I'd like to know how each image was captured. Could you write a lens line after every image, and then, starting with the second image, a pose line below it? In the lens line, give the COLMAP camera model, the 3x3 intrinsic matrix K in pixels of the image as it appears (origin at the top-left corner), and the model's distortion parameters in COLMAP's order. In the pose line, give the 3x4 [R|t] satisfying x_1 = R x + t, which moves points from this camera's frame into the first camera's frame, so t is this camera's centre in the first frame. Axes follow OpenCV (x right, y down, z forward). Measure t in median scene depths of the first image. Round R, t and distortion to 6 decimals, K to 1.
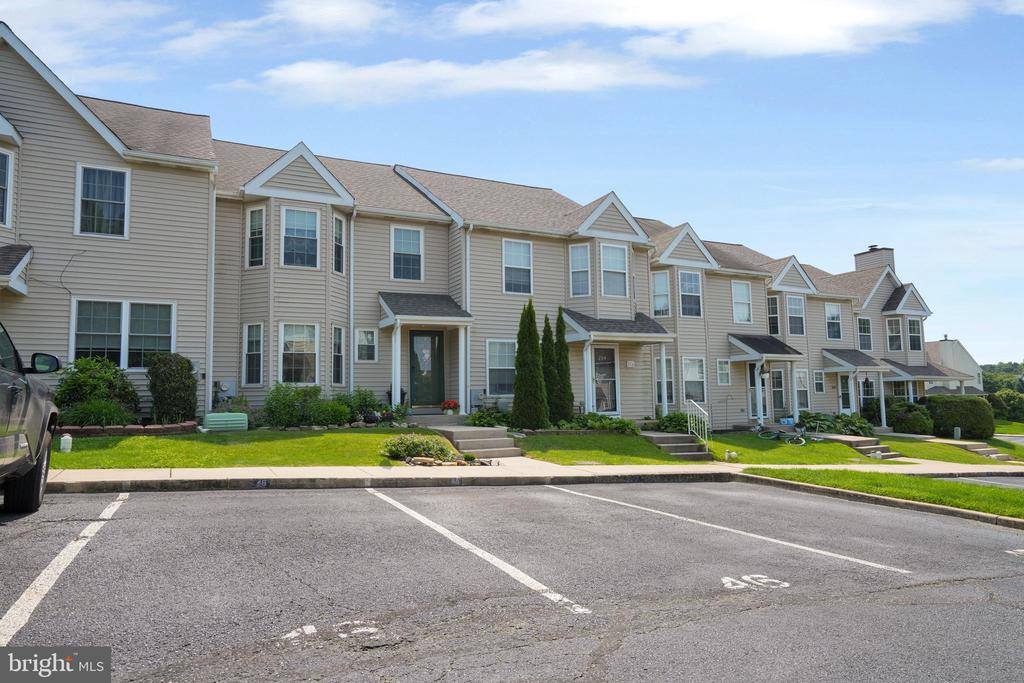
lens RADIAL K [[653.8, 0, 512.0], [0, 653.8, 341.5], [0, 0, 1]] dist [-0.026979, 0.044160]
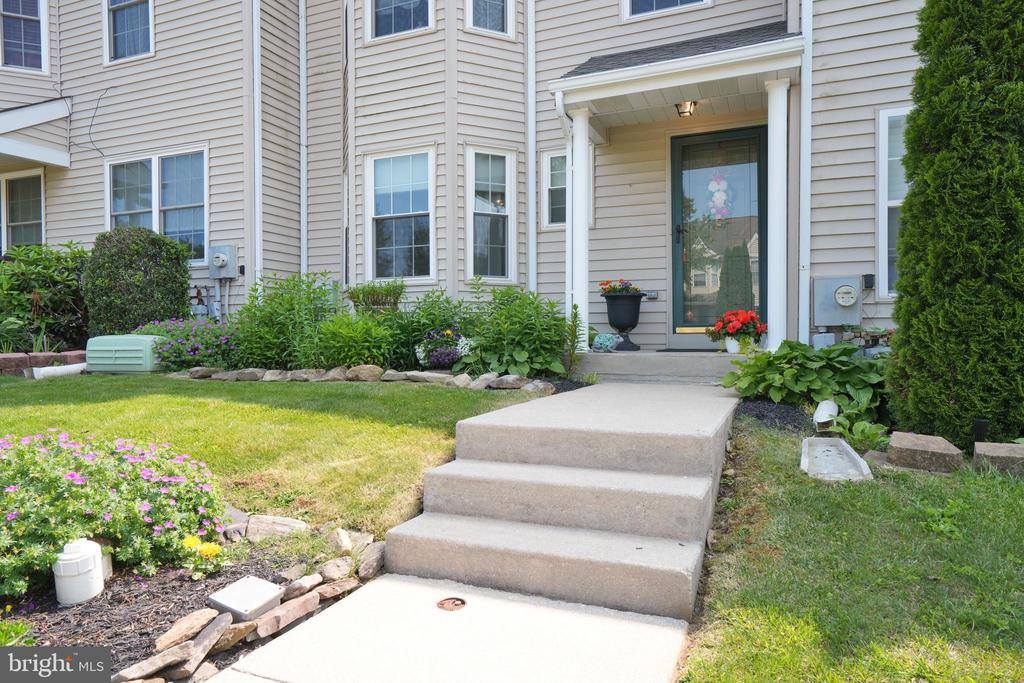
lens RADIAL K [[653.8, 0, 512.0], [0, 653.8, 341.5], [0, 0, 1]] dist [-0.026979, 0.044160]
pose [[0.643355, 0.020695, -0.765289, 0.094994], [0.063218, 0.994784, 0.080047, 0.075505], [0.762954, -0.099879, 0.638691, 0.733017]]
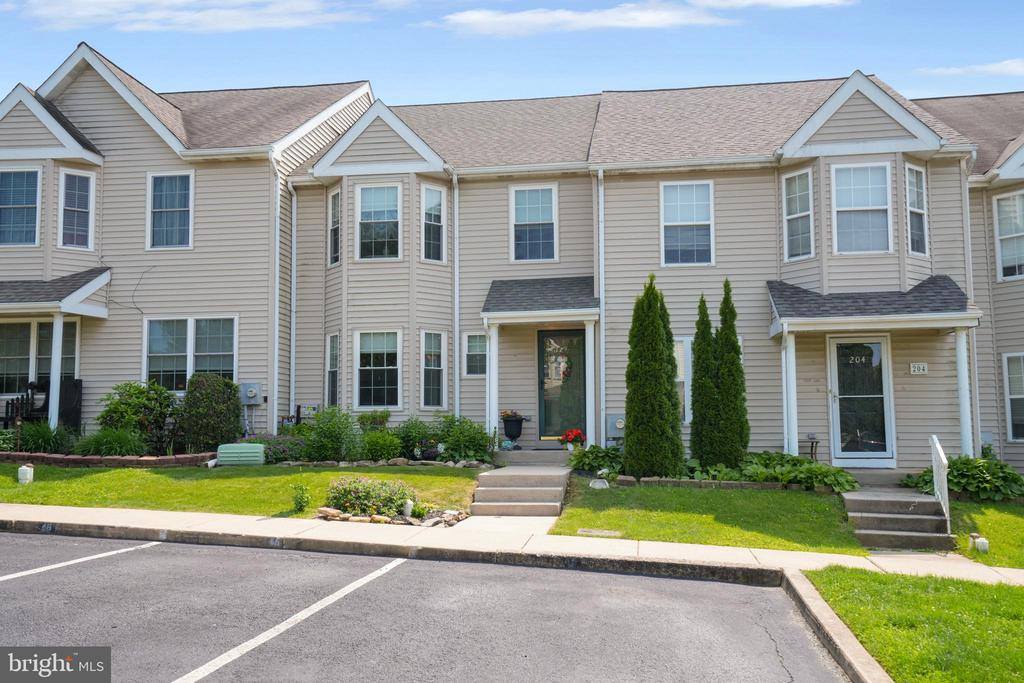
lens RADIAL K [[941.4, 0, 512.0], [0, 941.4, 341.5], [0, 0, 1]] dist [0.049749, -0.000271]
pose [[0.815337, -0.042453, -0.577428, 0.458071], [0.045675, 0.998916, -0.008947, 0.002924], [0.577182, -0.019079, 0.816392, 0.159489]]
